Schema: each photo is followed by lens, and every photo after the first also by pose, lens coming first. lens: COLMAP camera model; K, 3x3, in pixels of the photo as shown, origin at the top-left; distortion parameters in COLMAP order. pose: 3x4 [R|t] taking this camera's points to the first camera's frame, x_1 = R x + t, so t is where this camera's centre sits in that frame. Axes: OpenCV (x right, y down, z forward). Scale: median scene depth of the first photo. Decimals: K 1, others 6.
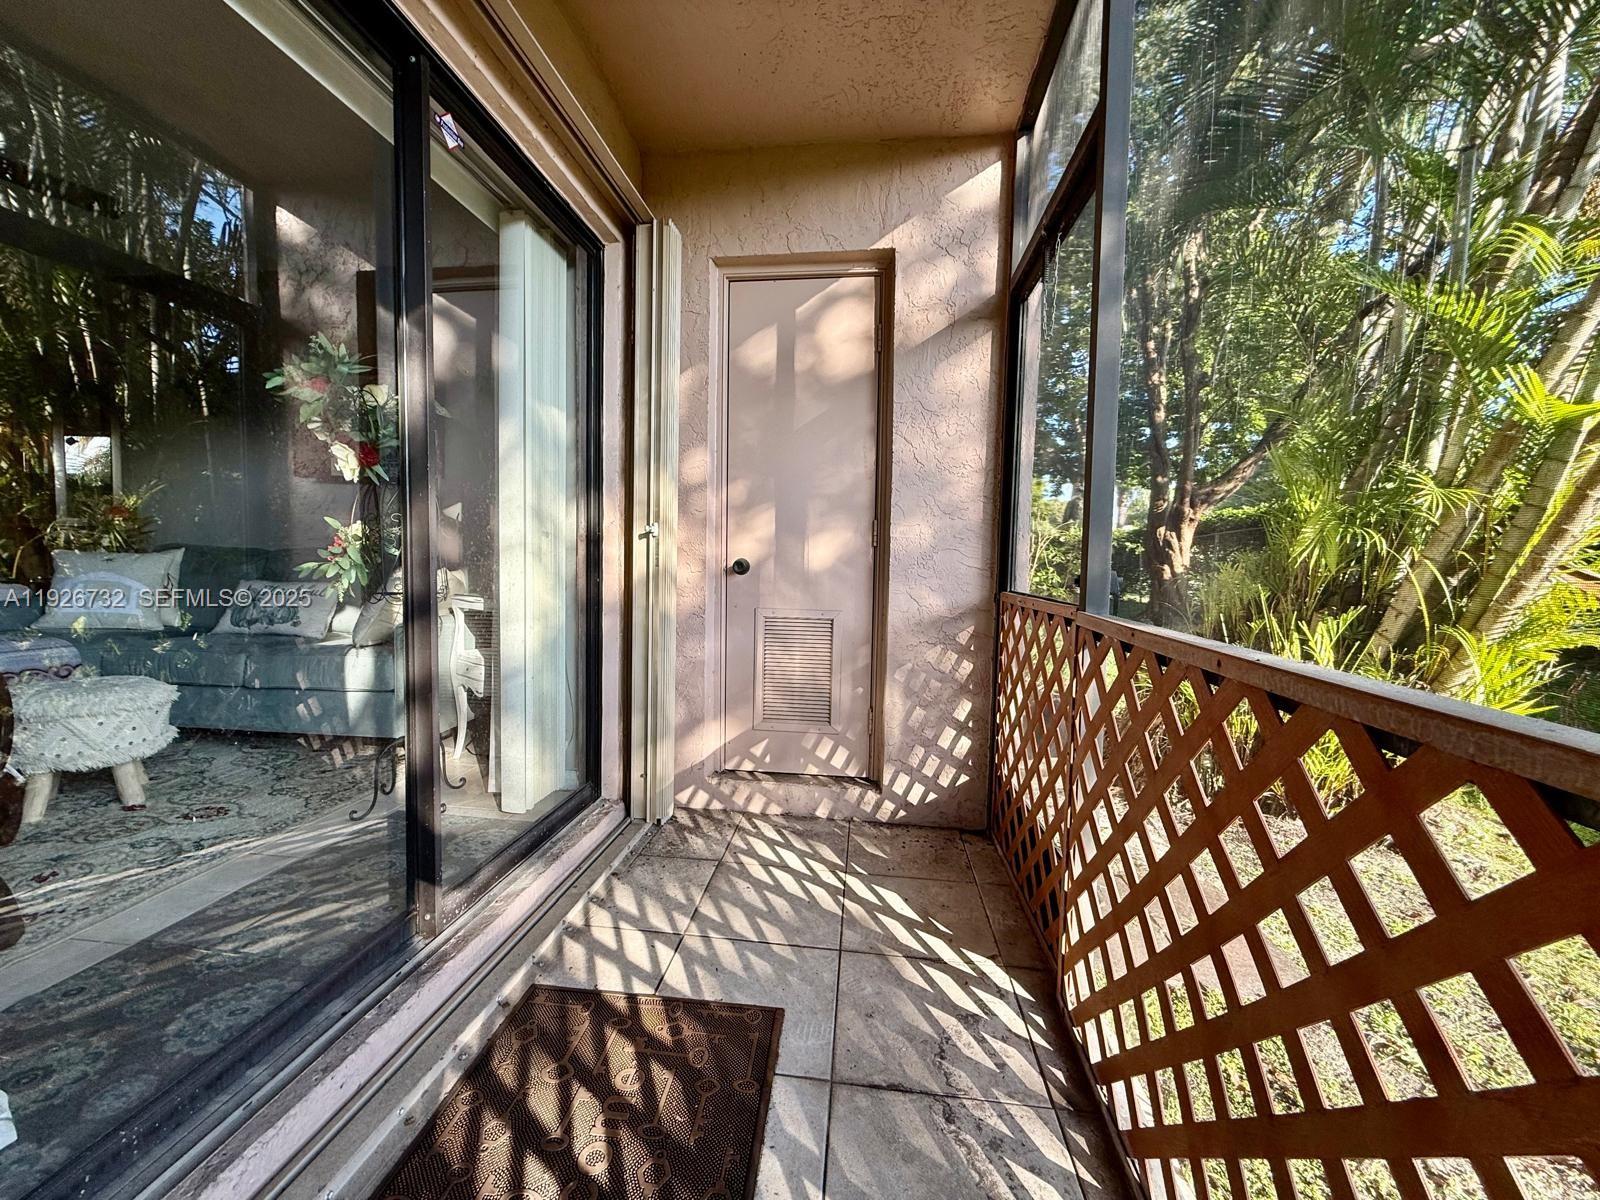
lens RADIAL K [[634.6, 0, 795.3], [0, 634.6, 598.4], [0, 0, 1]] dist [0.001153, -0.000394]
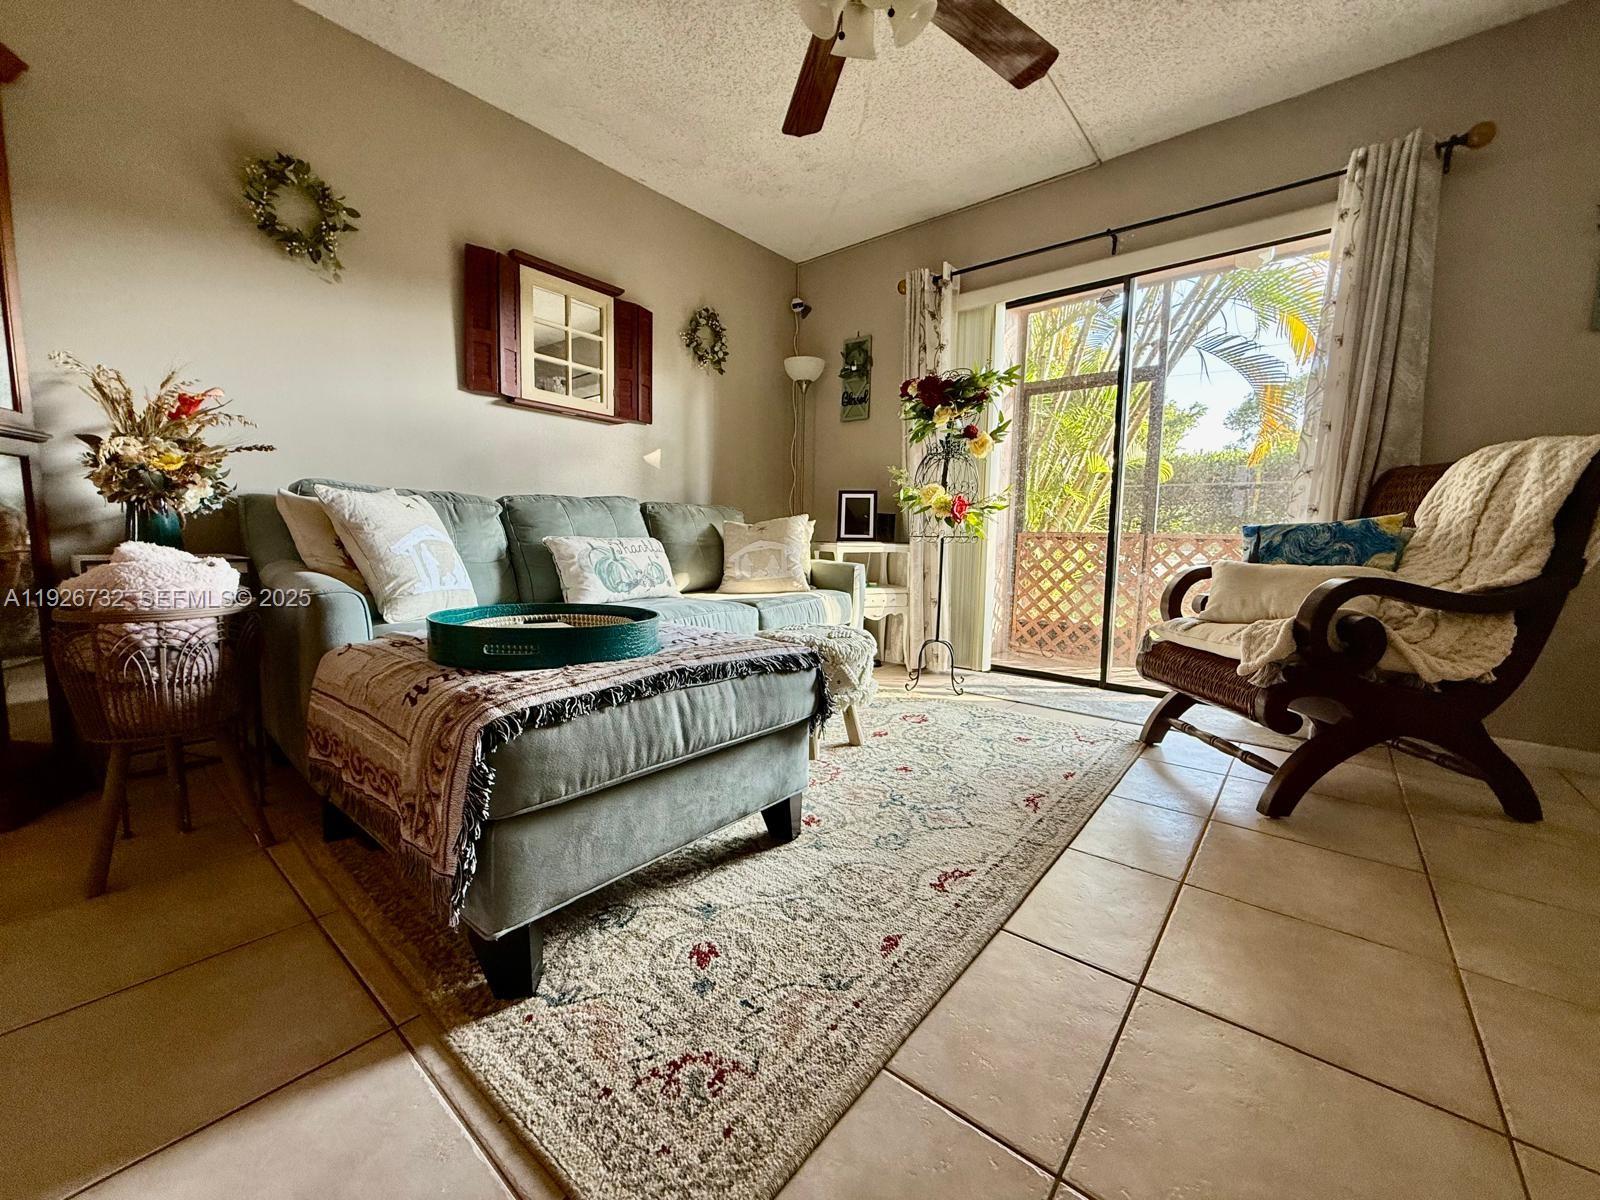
lens RADIAL K [[634.6, 0, 794.5], [0, 634.6, 598.1], [0, 0, 1]] dist [0.001153, -0.000394]
pose [[0.538333, -0.099864, 0.836794, -1.438968], [0.057213, 0.994994, 0.081937, -0.001947], [-0.840788, 0.003766, 0.541351, 0.375792]]
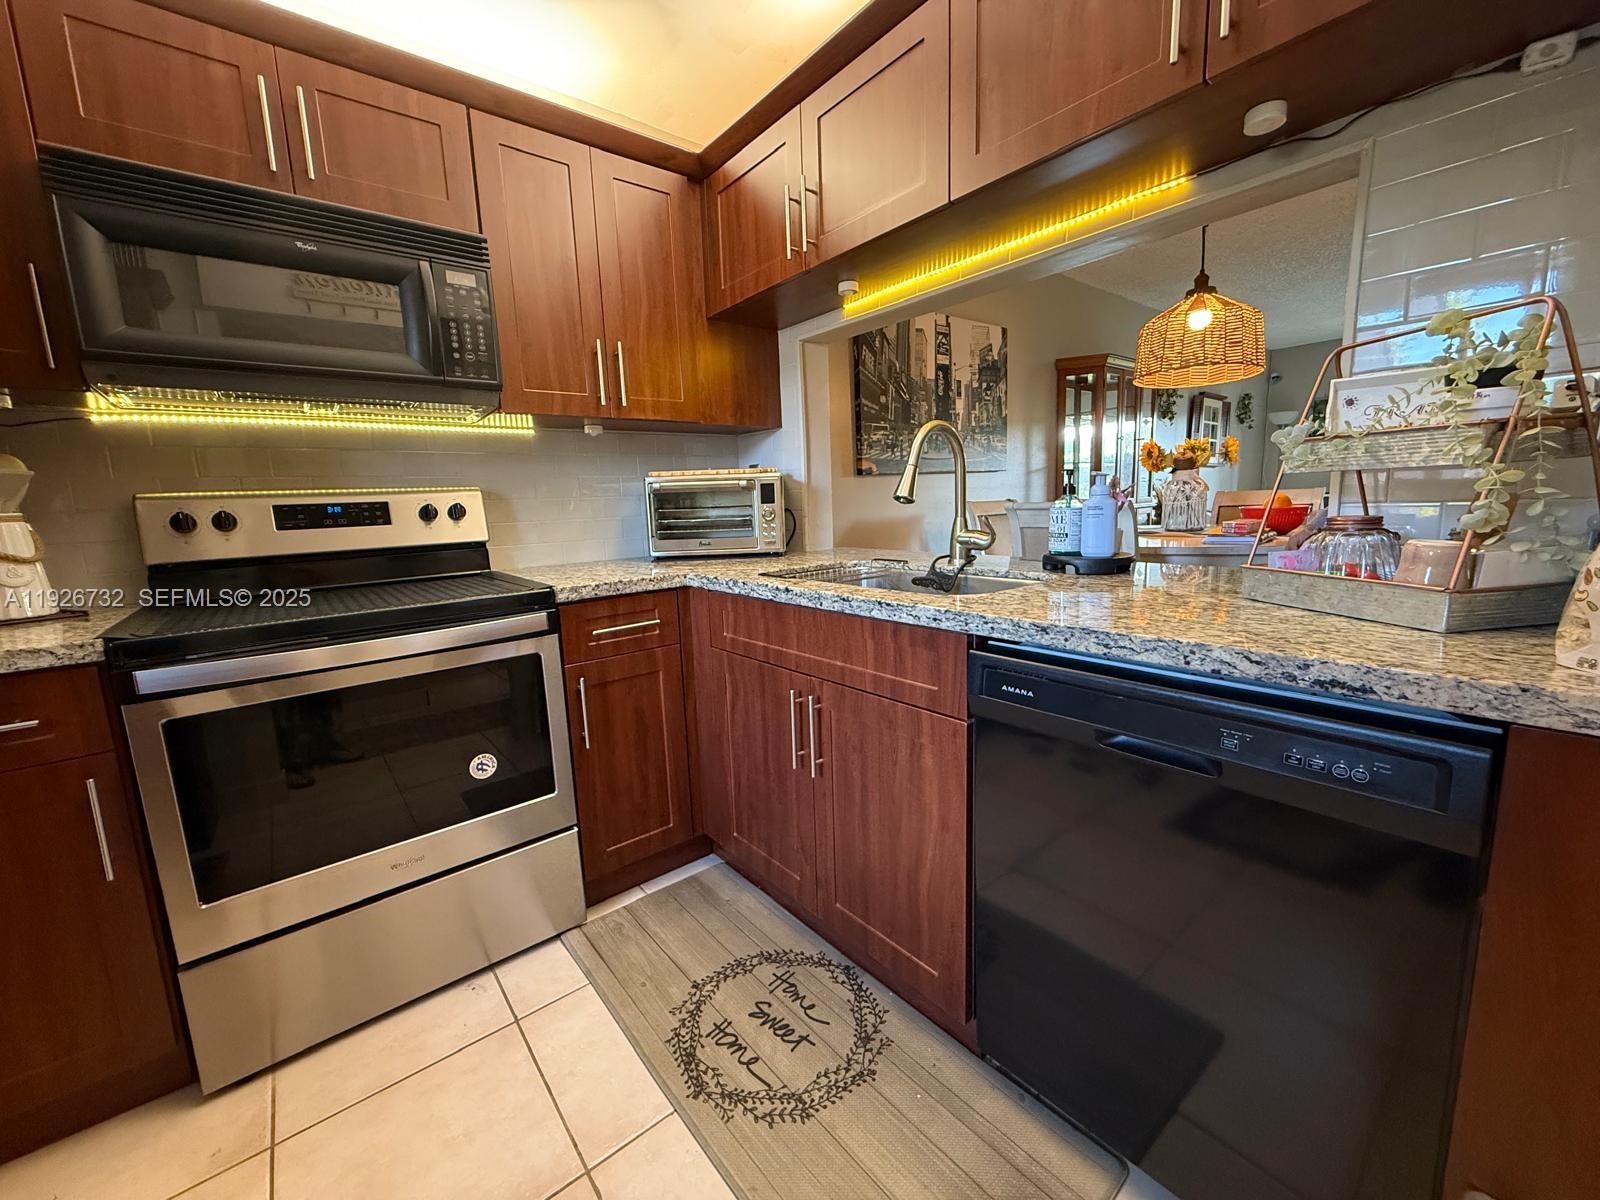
lens RADIAL K [[634.6, 0, 797.8], [0, 634.6, 598.4], [0, 0, 1]] dist [0.001153, -0.000394]
pose [[0.689110, -0.159732, 0.706834, -3.052741], [0.101969, 0.987073, 0.123649, -0.186575], [-0.717447, -0.013133, 0.696489, 0.728672]]
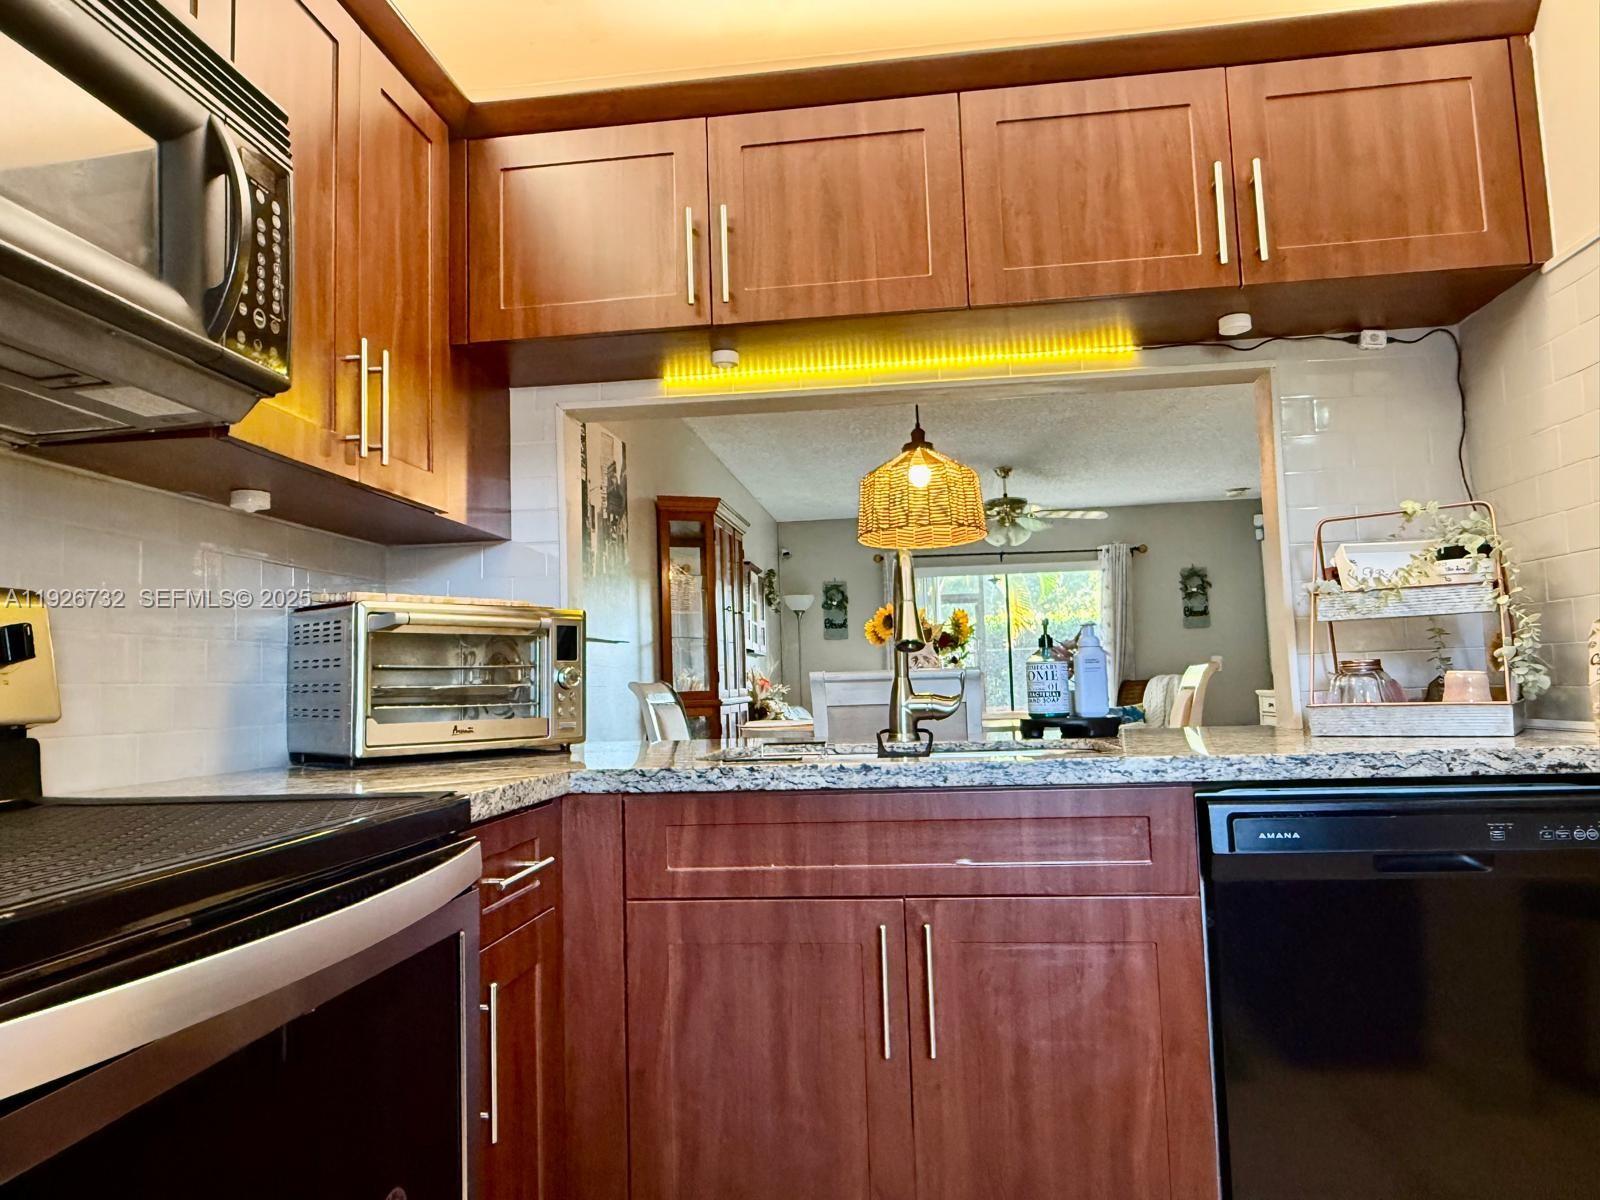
lens RADIAL K [[1061.7, 0, 803.1], [0, 1061.7, 595.5], [0, 0, 1]] dist [0.003795, -0.000473]
pose [[-0.011131, 0.063869, 0.997896, -3.251776], [0.098868, 0.993138, -0.062462, -0.189881], [-0.995038, 0.097965, -0.017369, 1.095304]]
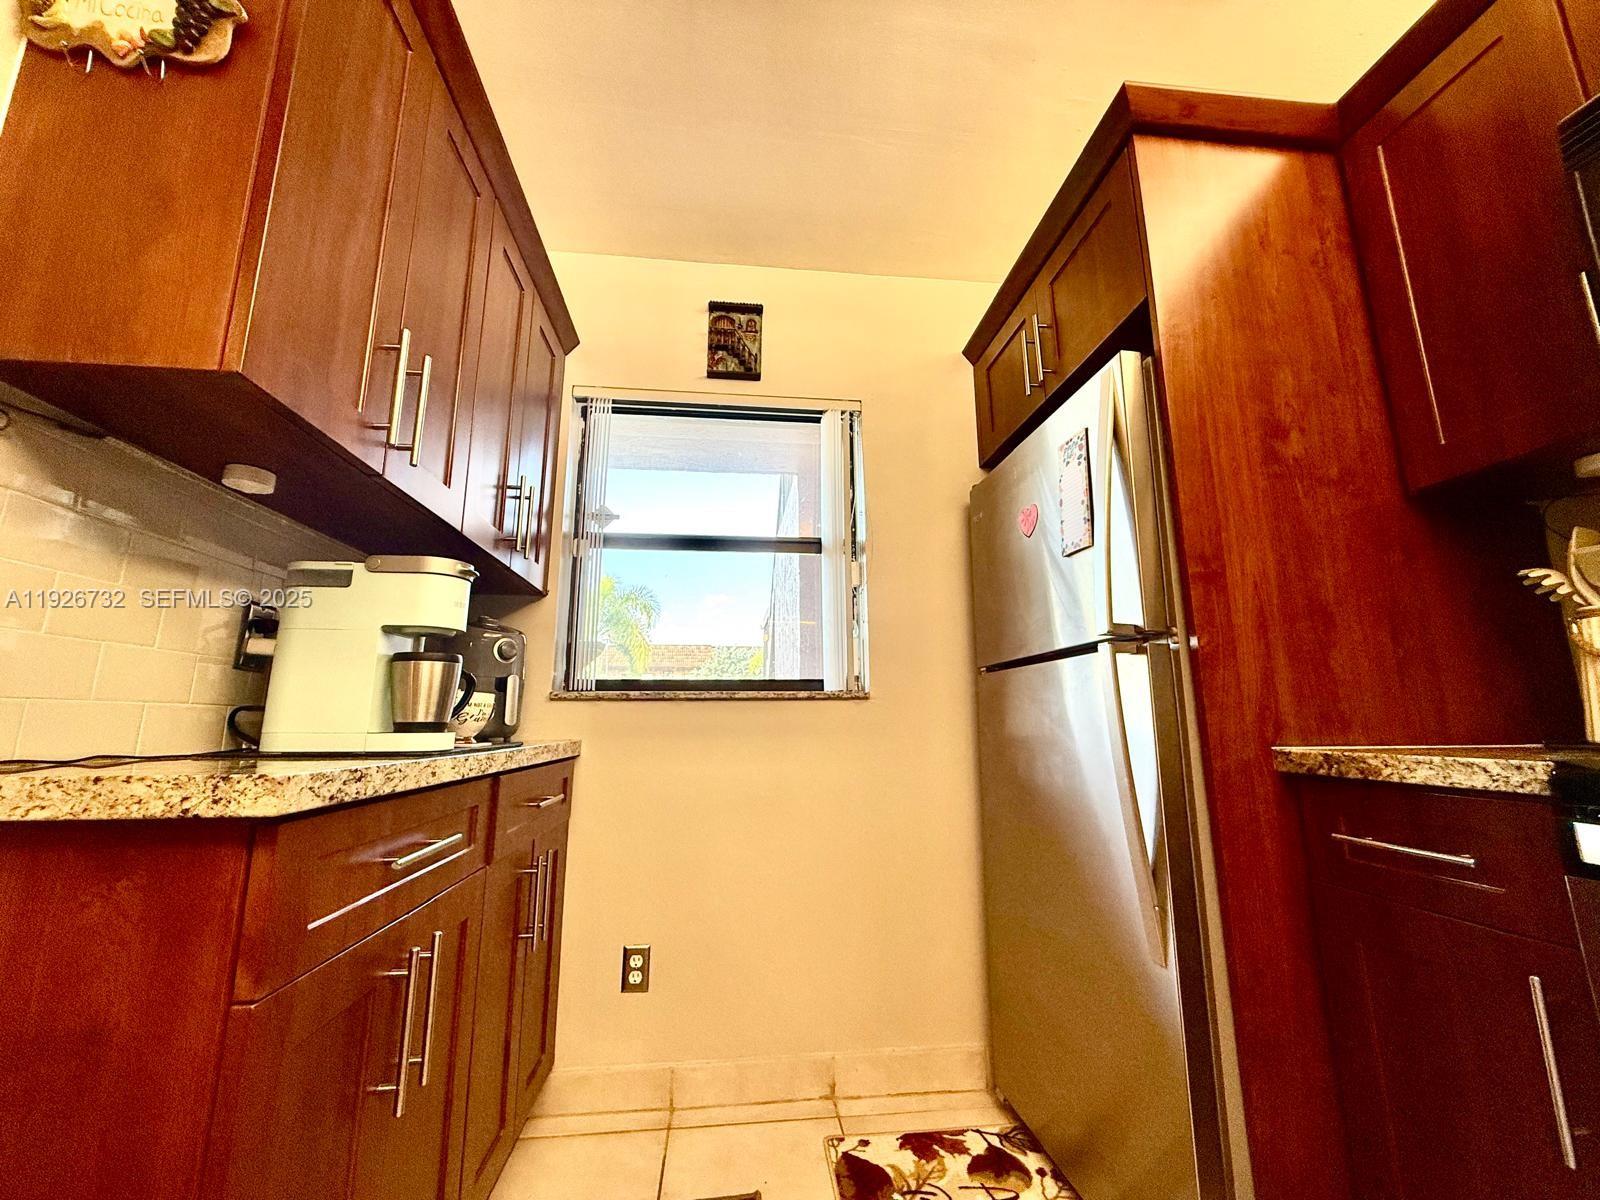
lens RADIAL K [[634.6, 0, 796.7], [0, 634.6, 599.0], [0, 0, 1]] dist [0.001153, -0.000394]
pose [[0.230307, -0.212310, -0.949675, -2.901572], [-0.058371, 0.971138, -0.231264, -0.147665], [0.971366, 0.108695, 0.211267, 0.933228]]
